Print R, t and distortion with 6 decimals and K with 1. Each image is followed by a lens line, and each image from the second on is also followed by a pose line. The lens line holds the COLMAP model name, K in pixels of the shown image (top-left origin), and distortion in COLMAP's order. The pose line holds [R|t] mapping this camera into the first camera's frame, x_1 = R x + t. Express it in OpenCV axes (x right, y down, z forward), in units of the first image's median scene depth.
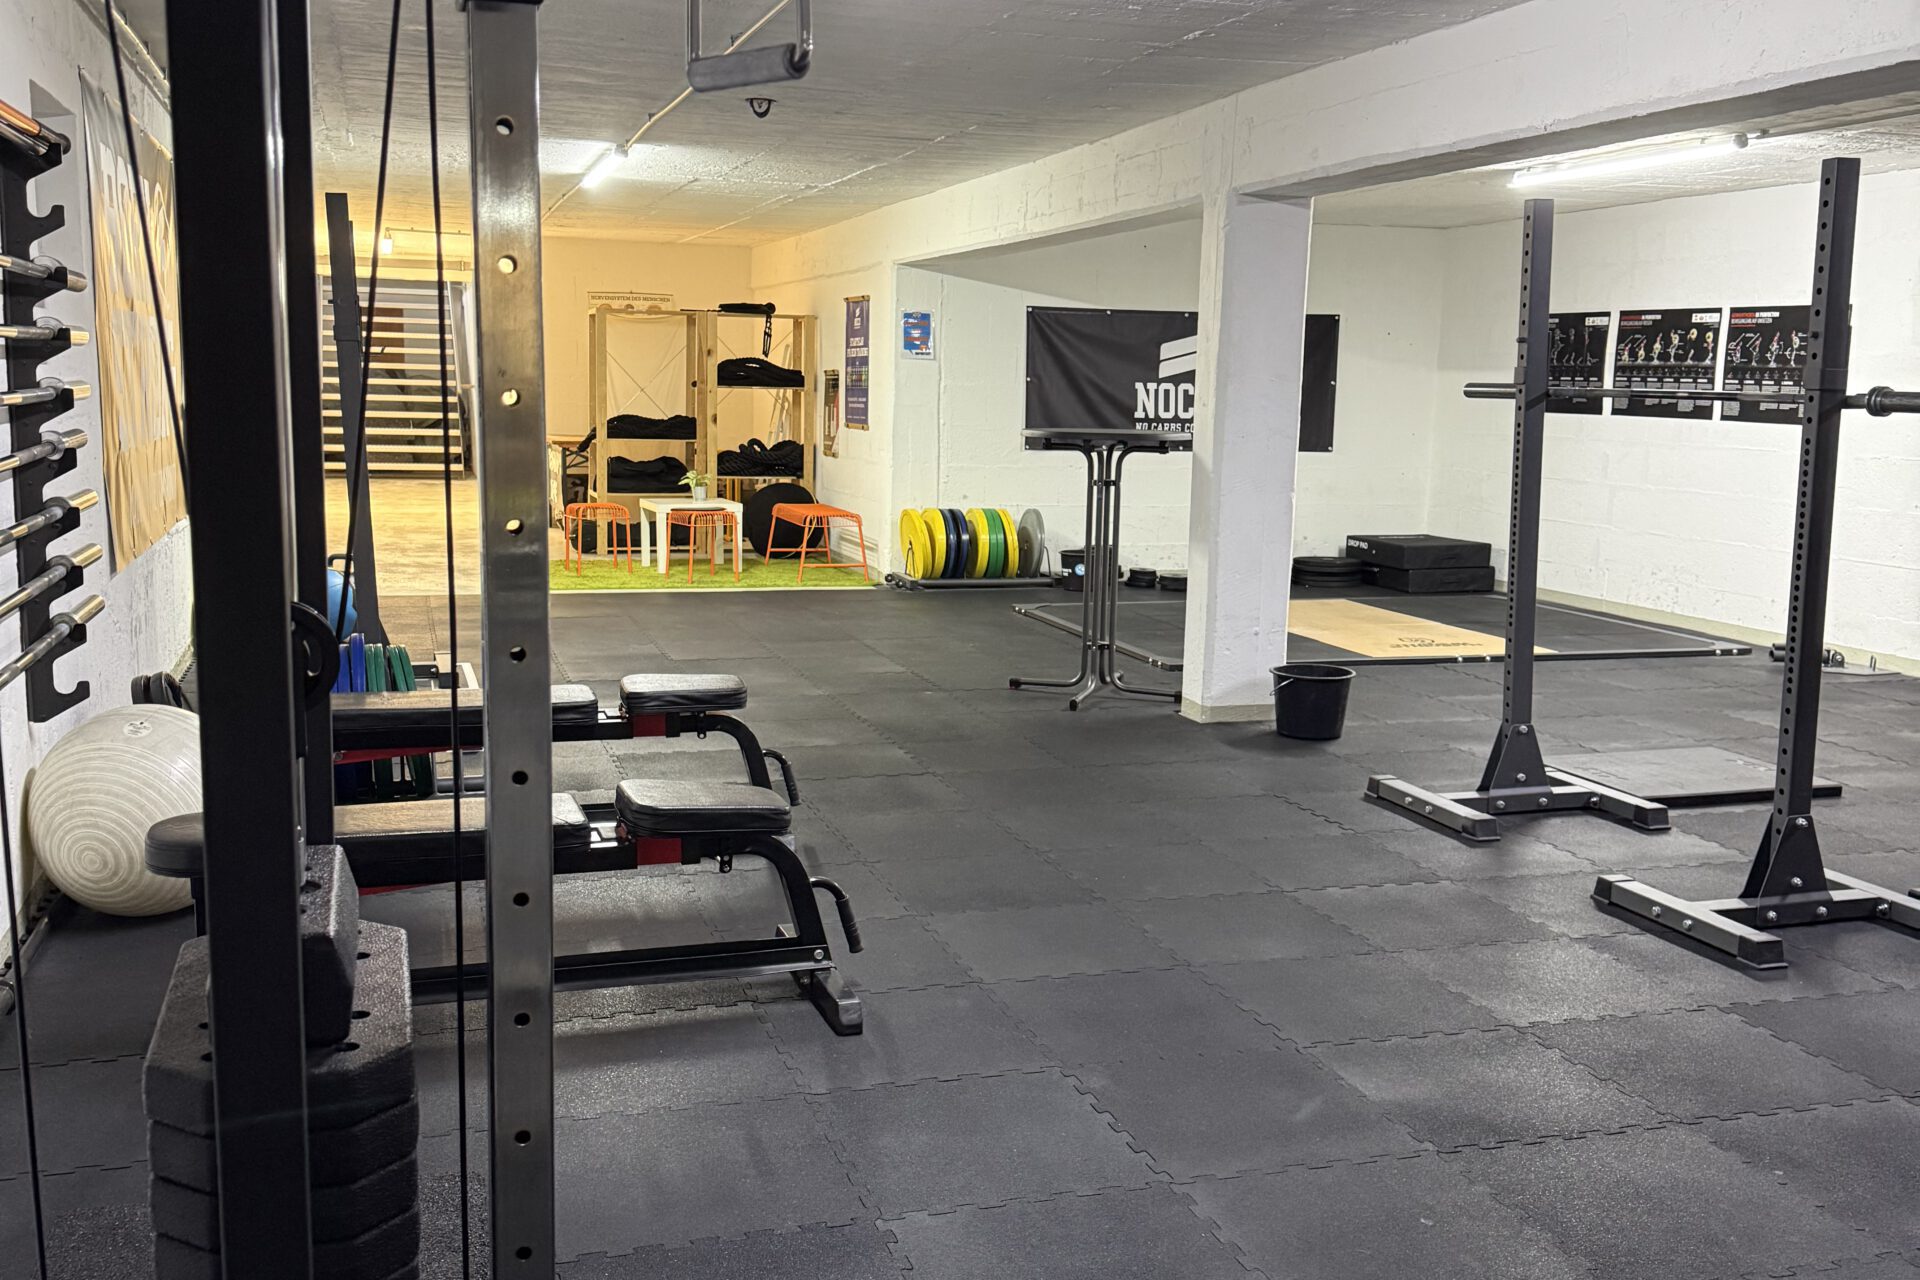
lens RADIAL K [[1773.8, 0, 960.0], [0, 1773.8, 640.0], [0, 0, 1]] dist [0.200928, -0.436301]
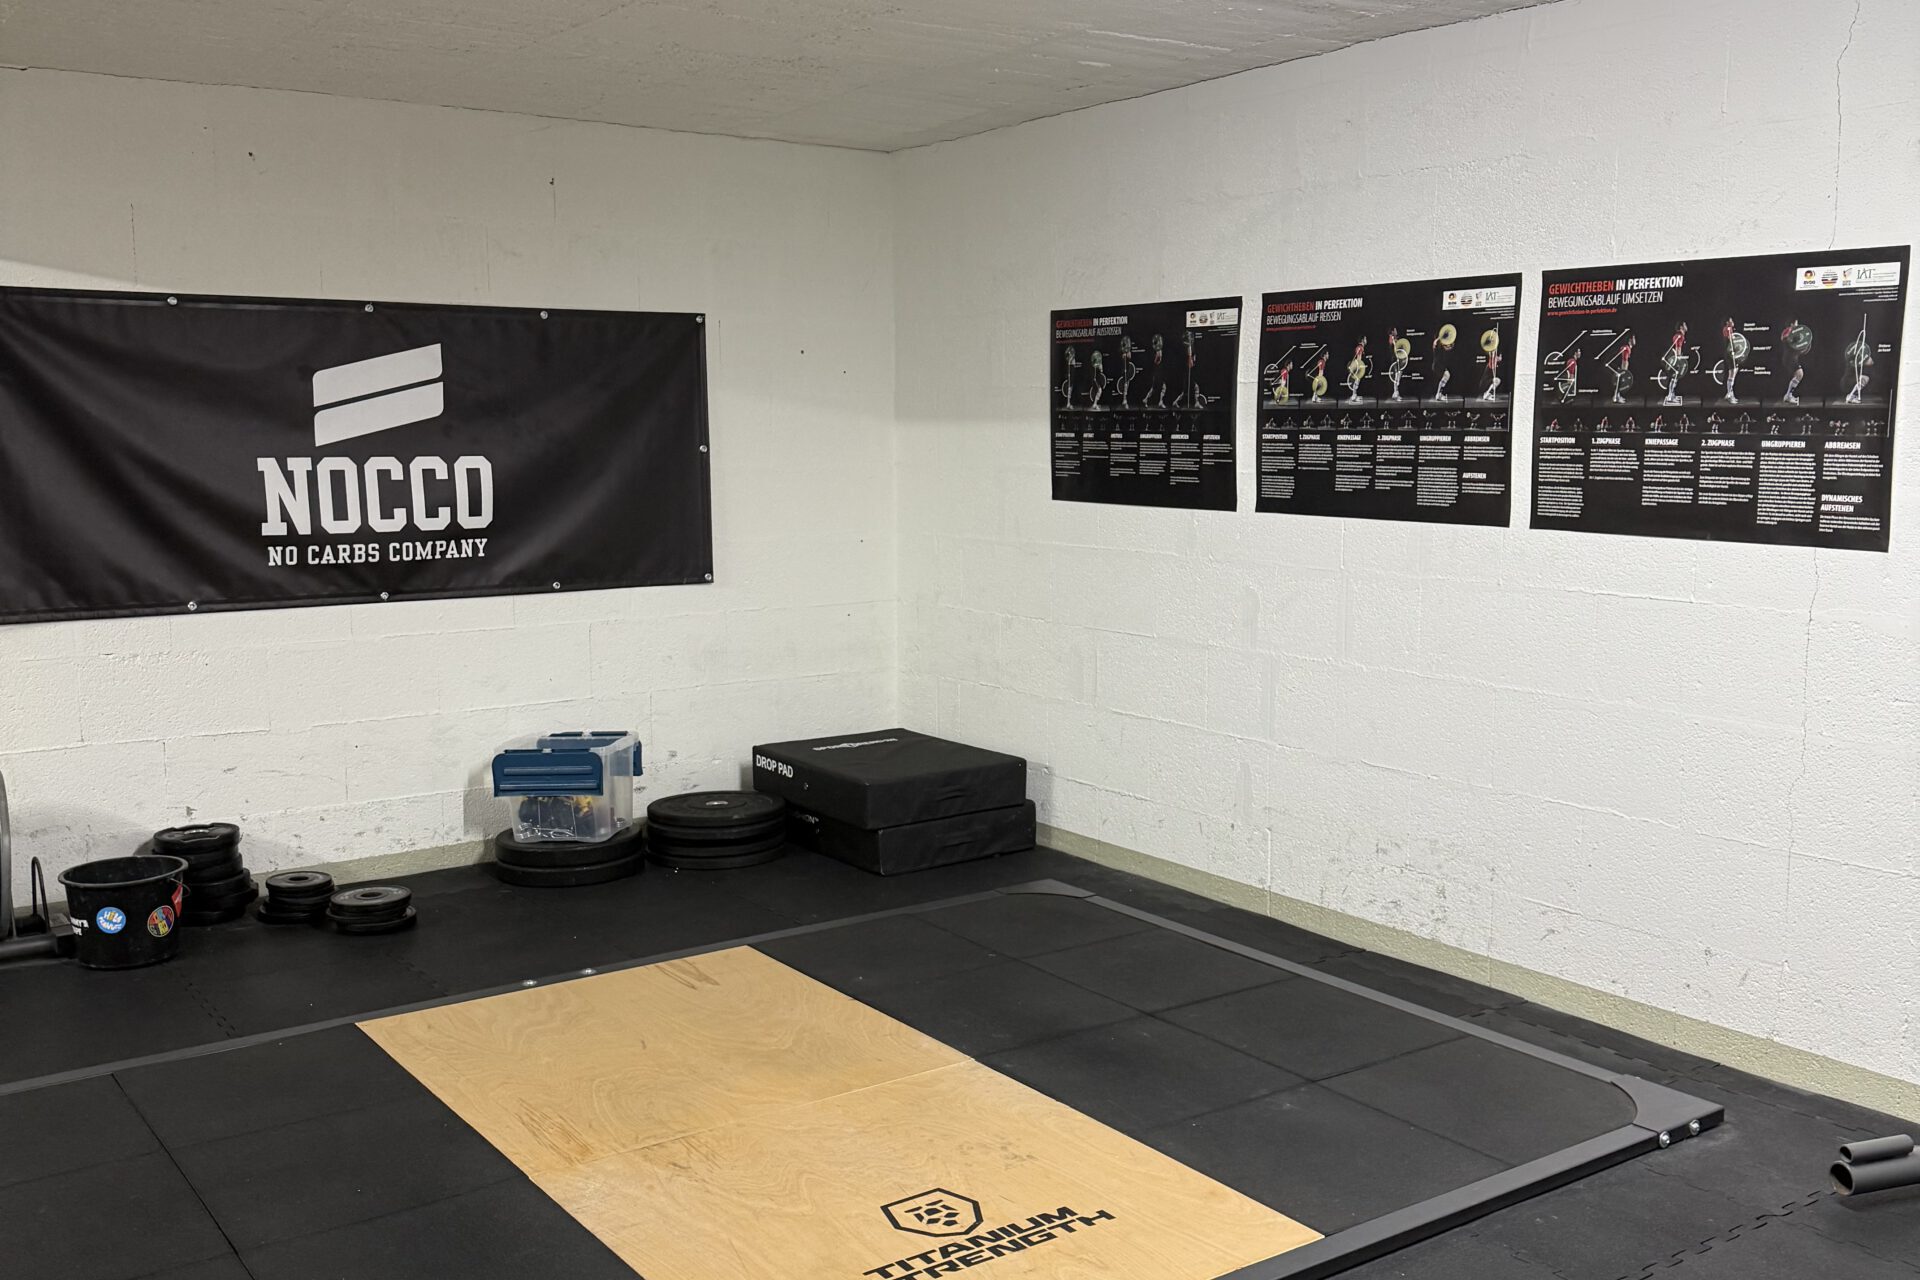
lens RADIAL K [[1773.8, 0, 960.0], [0, 1773.8, 640.0], [0, 0, 1]] dist [0.200928, -0.436301]
pose [[0.951644, -0.062844, 0.300708, 0.142014], [0.068929, 0.997575, -0.009658, -0.092607], [-0.299371, 0.029919, 0.953667, 0.581188]]
